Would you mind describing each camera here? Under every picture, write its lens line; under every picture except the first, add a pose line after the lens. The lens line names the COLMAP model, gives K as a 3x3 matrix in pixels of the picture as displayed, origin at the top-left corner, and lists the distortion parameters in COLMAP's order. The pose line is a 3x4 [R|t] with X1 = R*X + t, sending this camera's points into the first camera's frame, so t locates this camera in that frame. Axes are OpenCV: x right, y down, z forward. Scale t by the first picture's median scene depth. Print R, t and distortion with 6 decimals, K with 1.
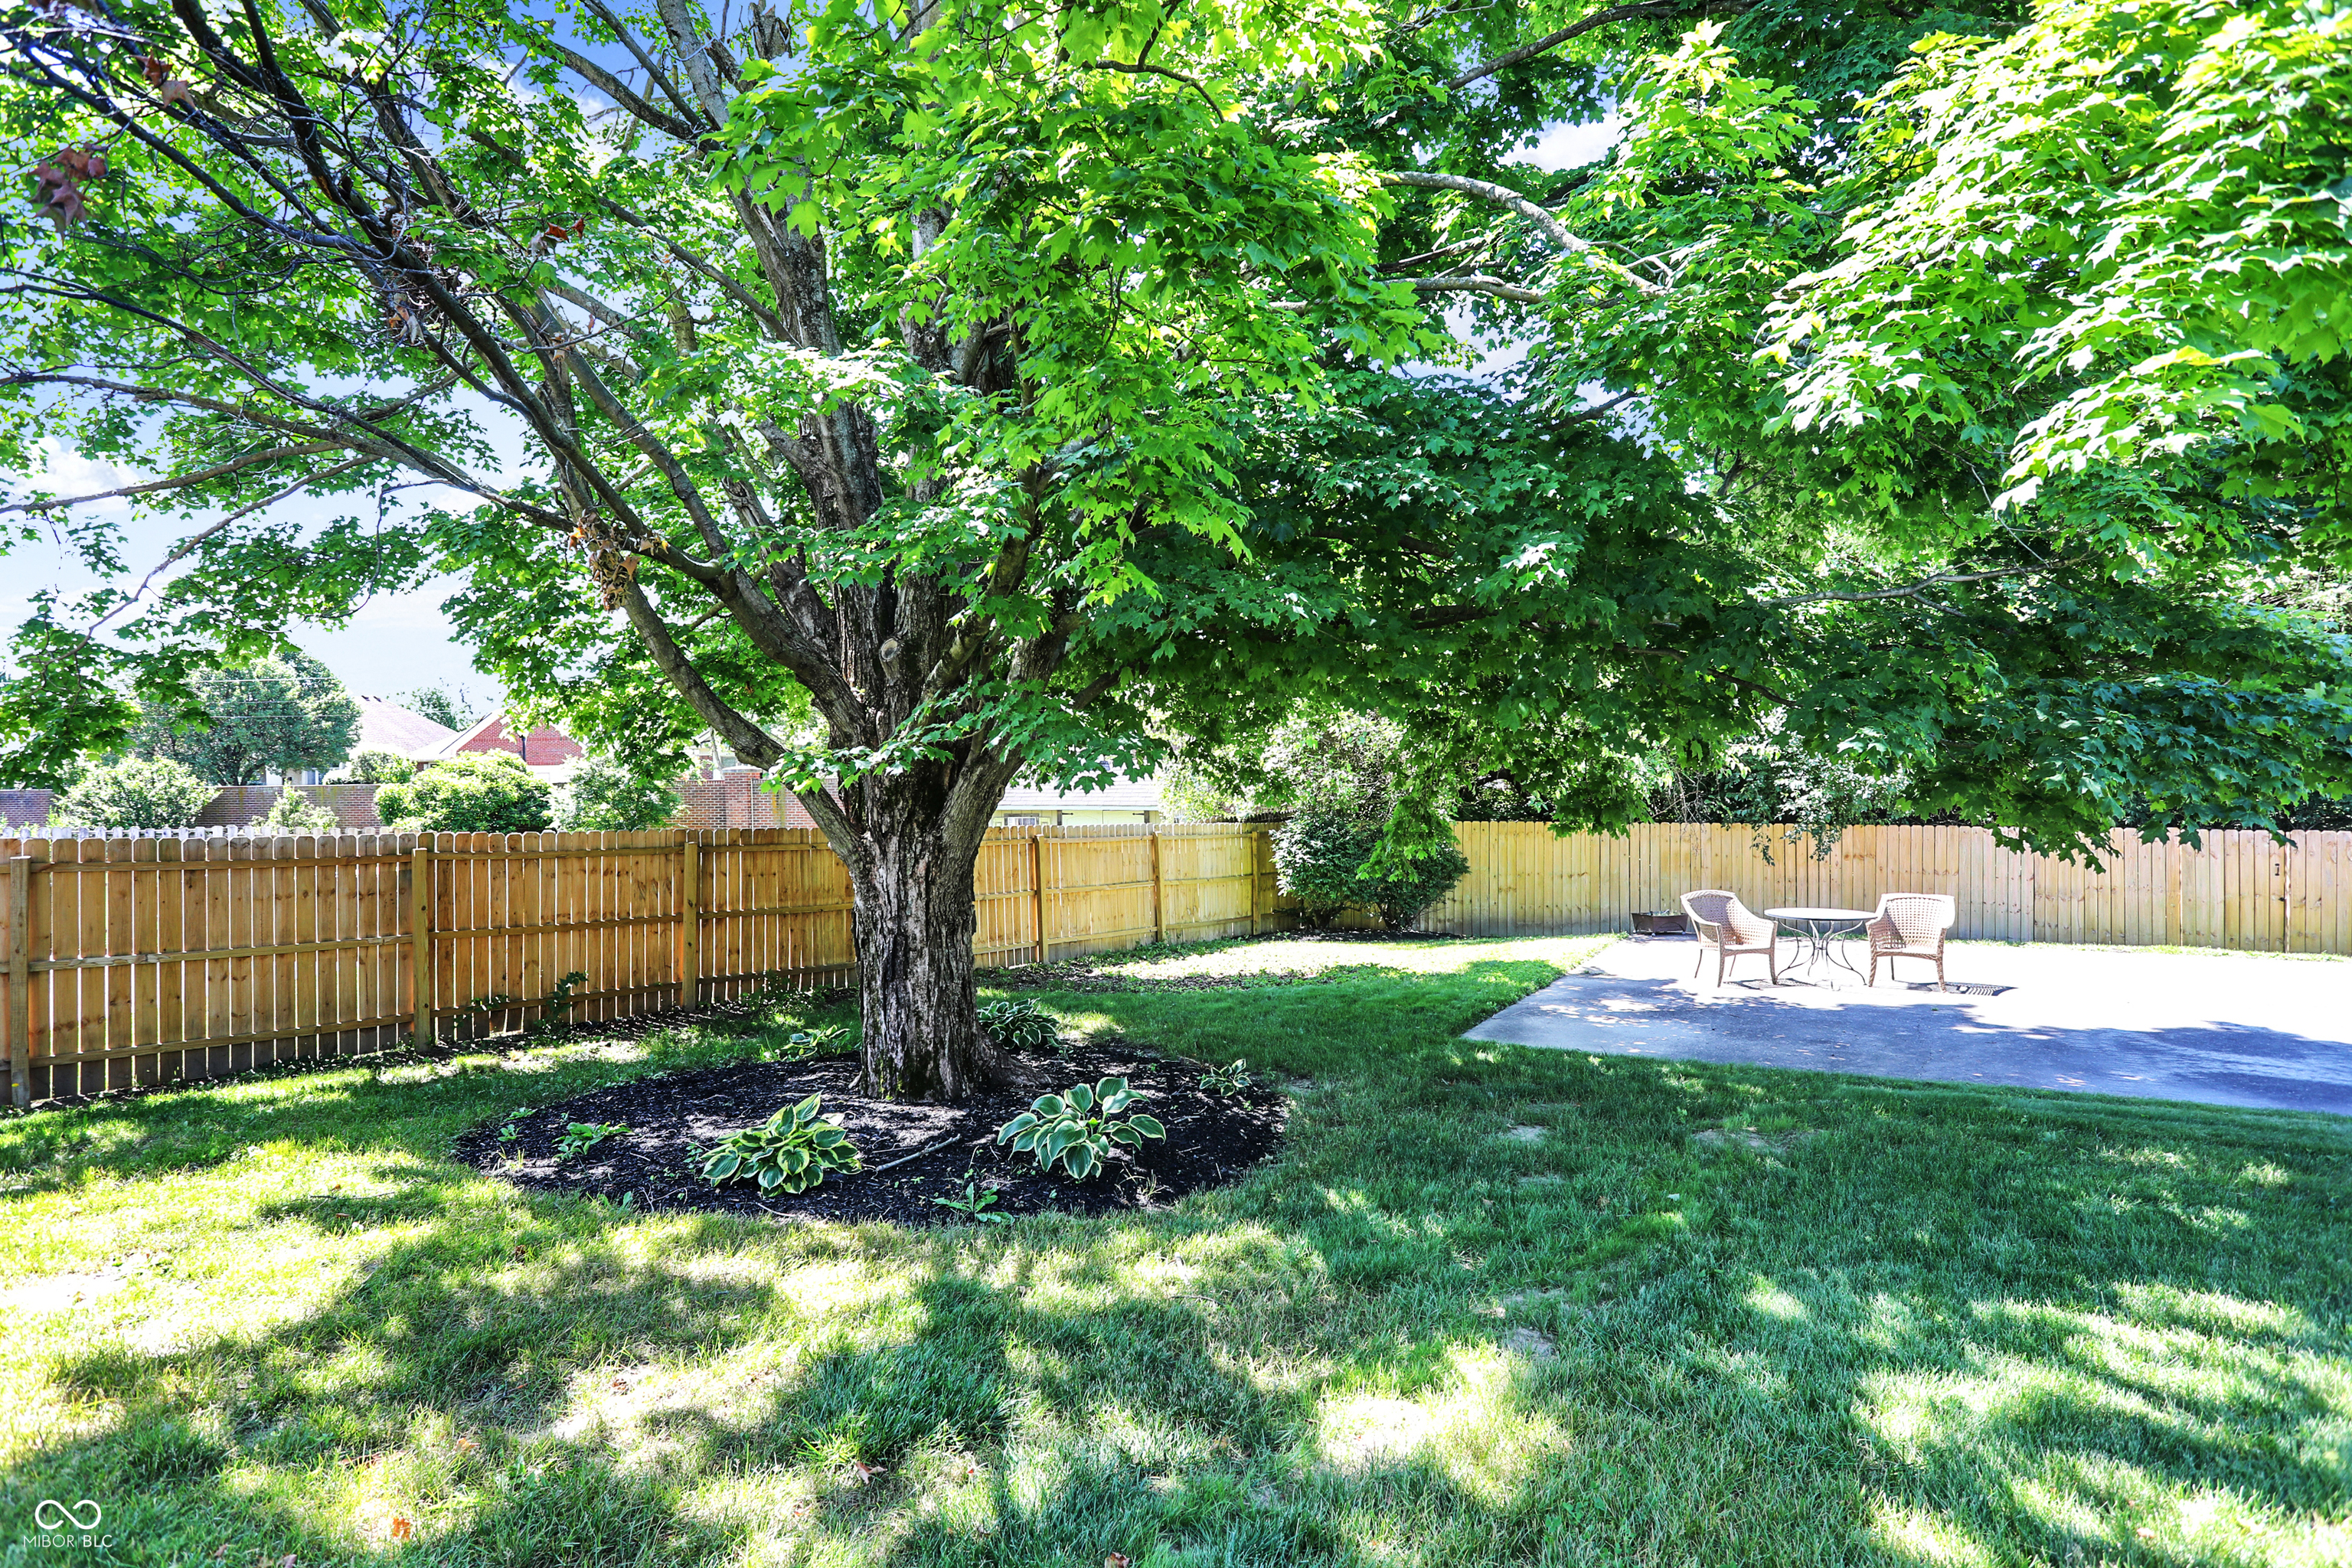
lens RADIAL K [[1209.1, 0, 1182.6], [0, 1209.1, 753.7], [0, 0, 1]] dist [-0.063664, 0.024283]
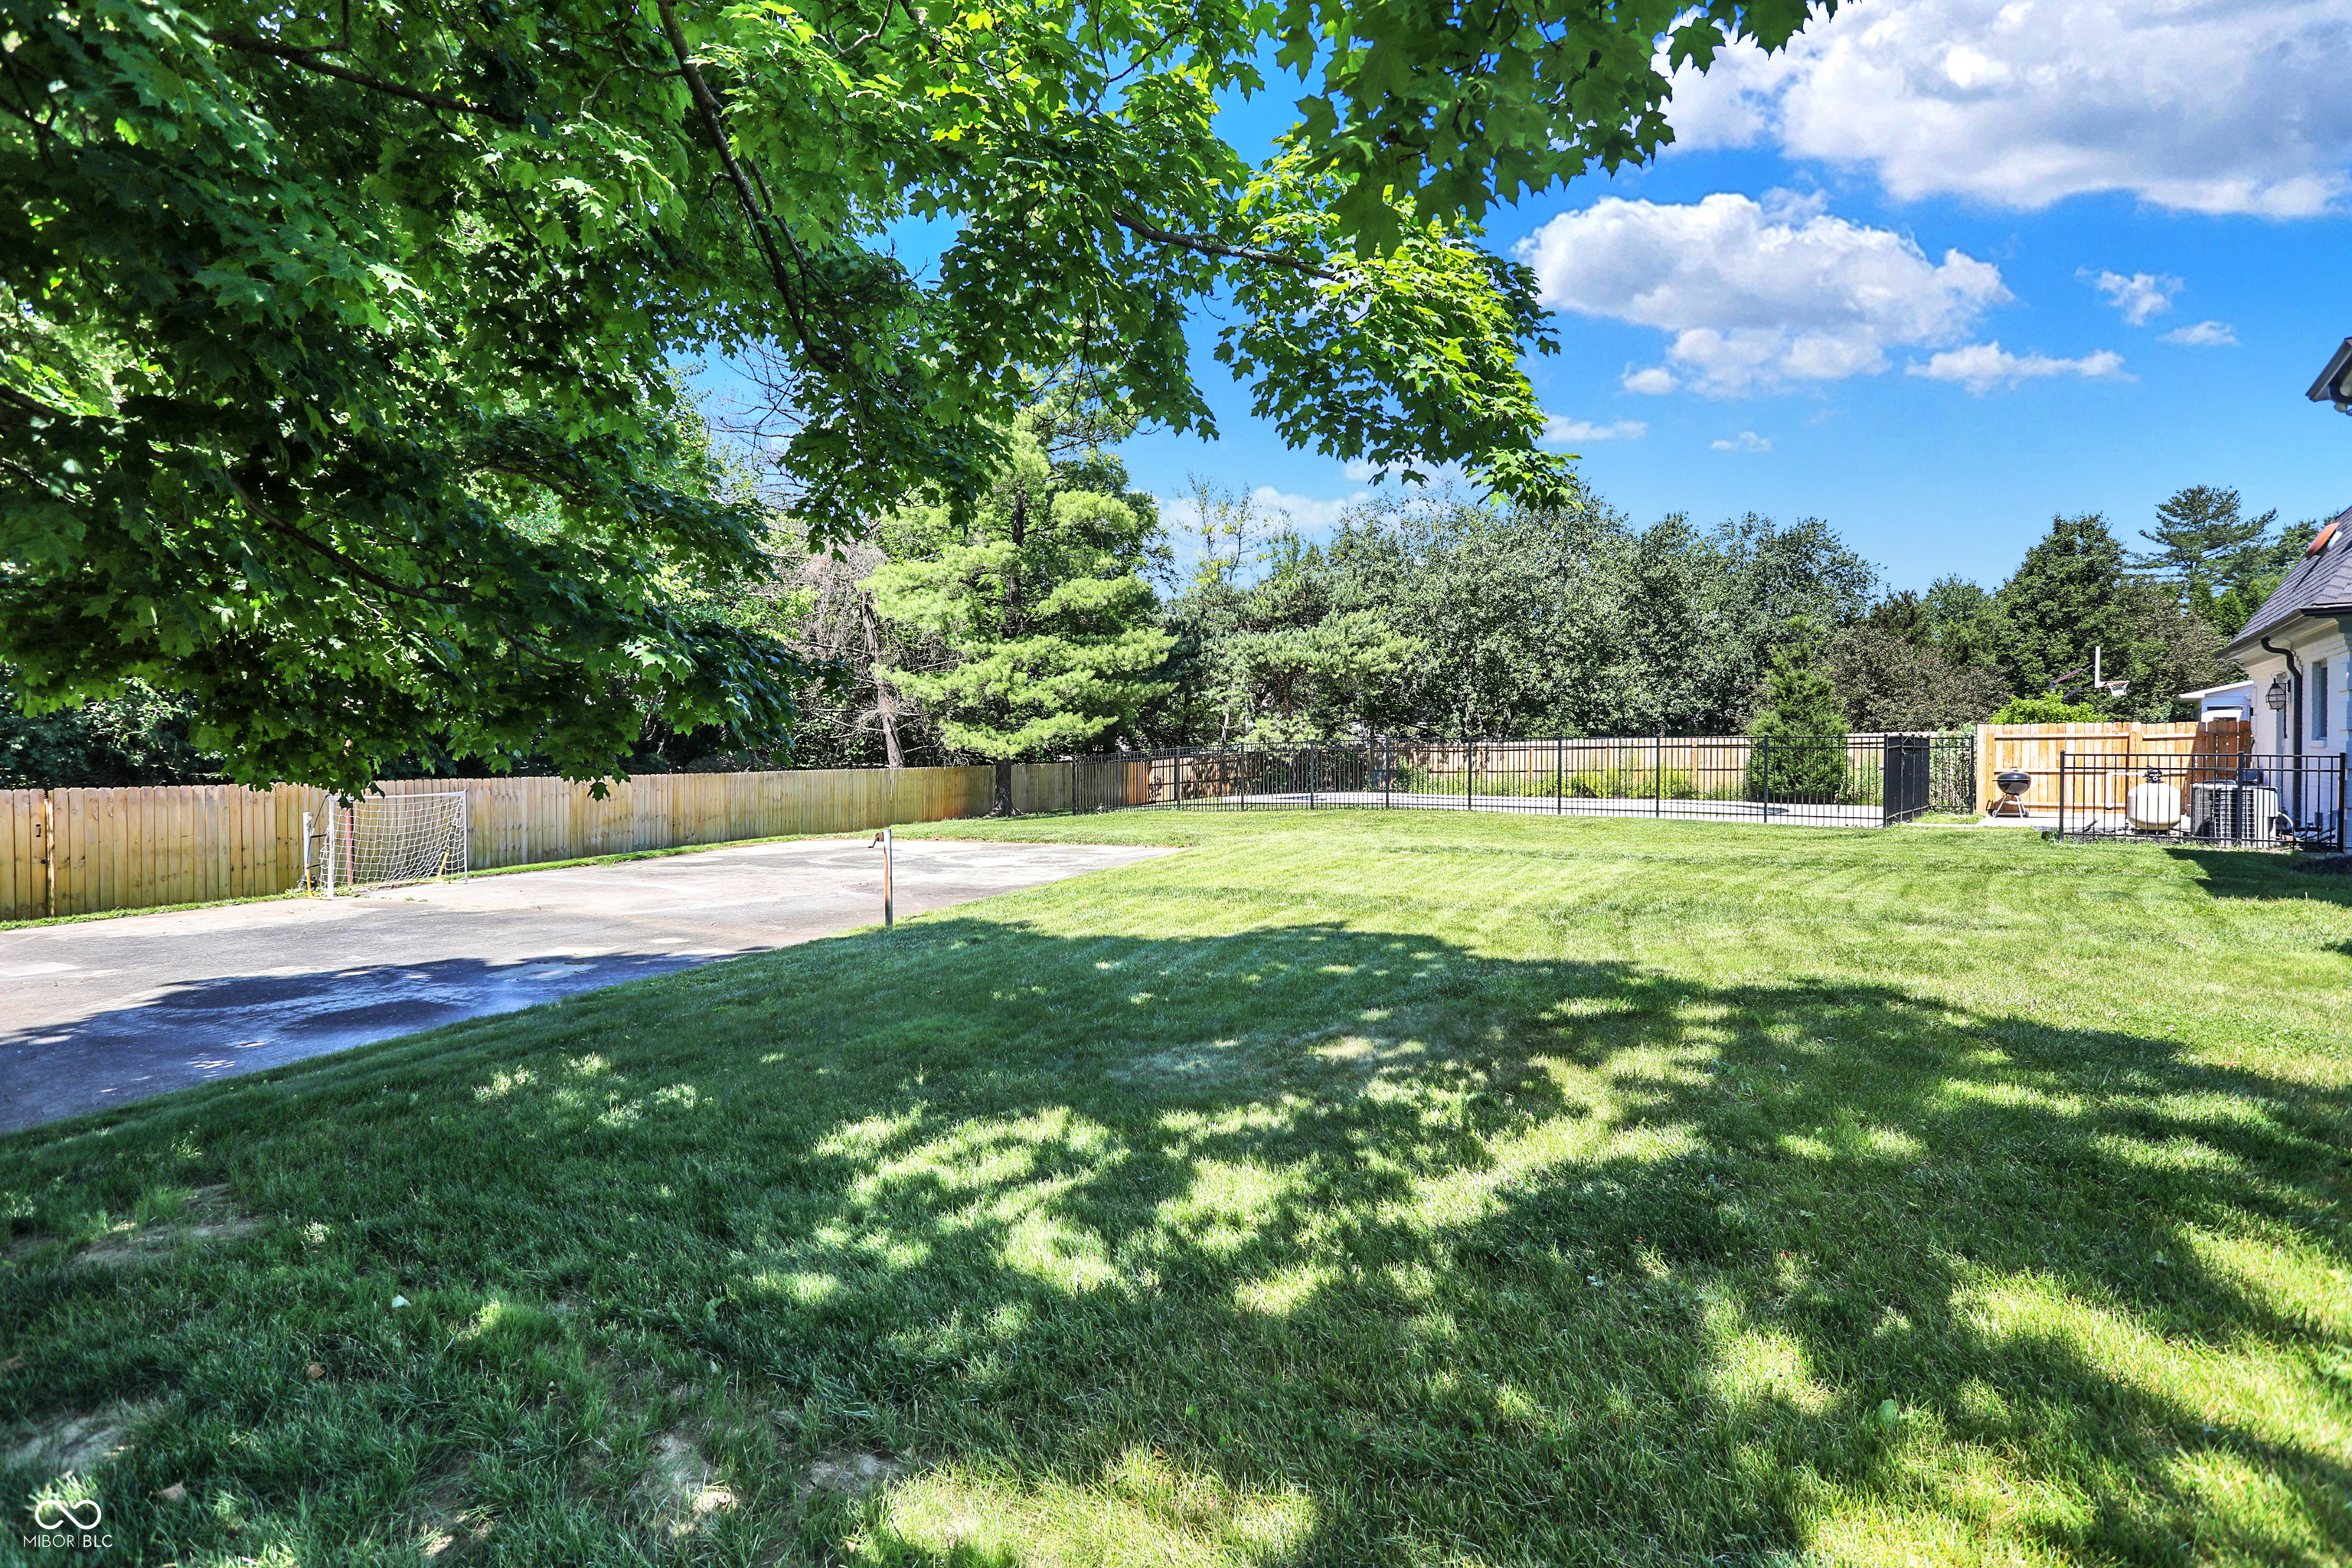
lens RADIAL K [[1192.9, 0, 1133.4], [0, 1192.9, 748.8], [0, 0, 1]] dist [0.000616, 0.000085]
pose [[-0.137670, 0.007031, 0.990453, -0.228824], [-0.024506, 0.999644, -0.010503, 0.044003], [-0.990175, -0.025718, -0.137449, 0.515613]]
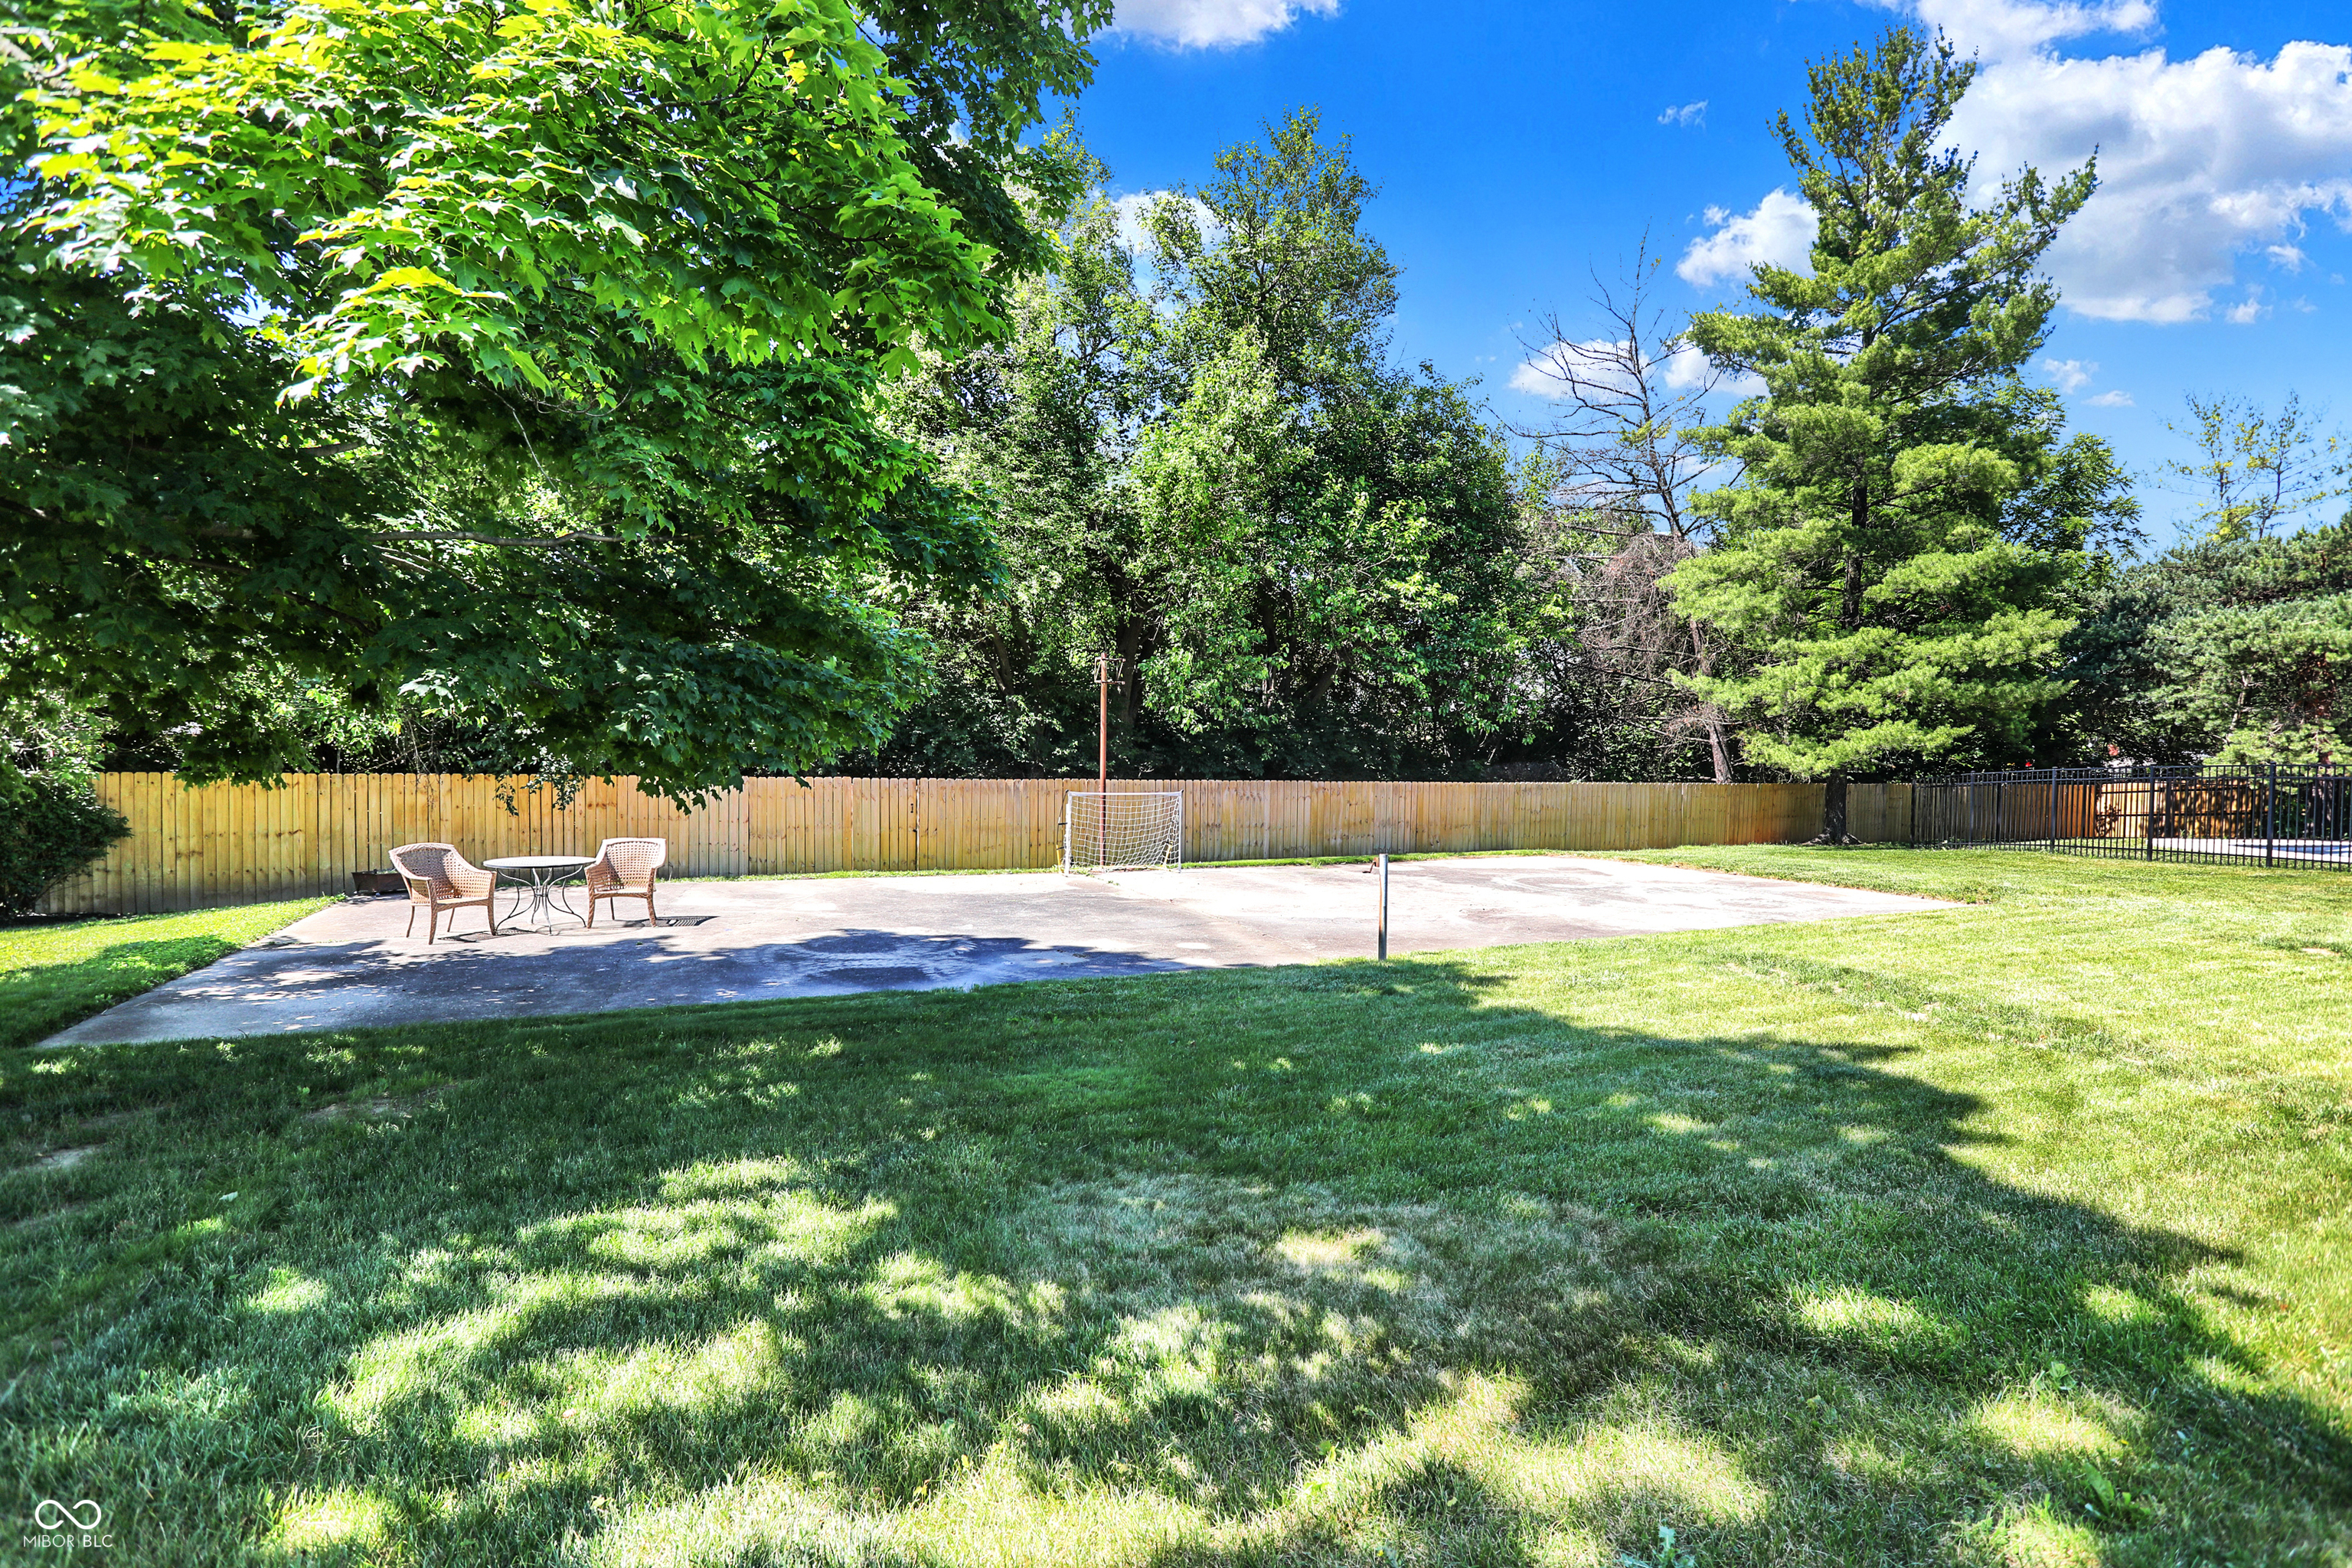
lens RADIAL K [[1154.2, 0, 1178.0], [0, 1154.2, 750.4], [0, 0, 1]] dist [-0.054687, 0.024118]
pose [[0.589661, 0.013356, 0.807540, 0.117391], [-0.041838, 0.999026, 0.014027, 0.004434], [-0.806567, -0.042057, 0.589645, -0.022243]]
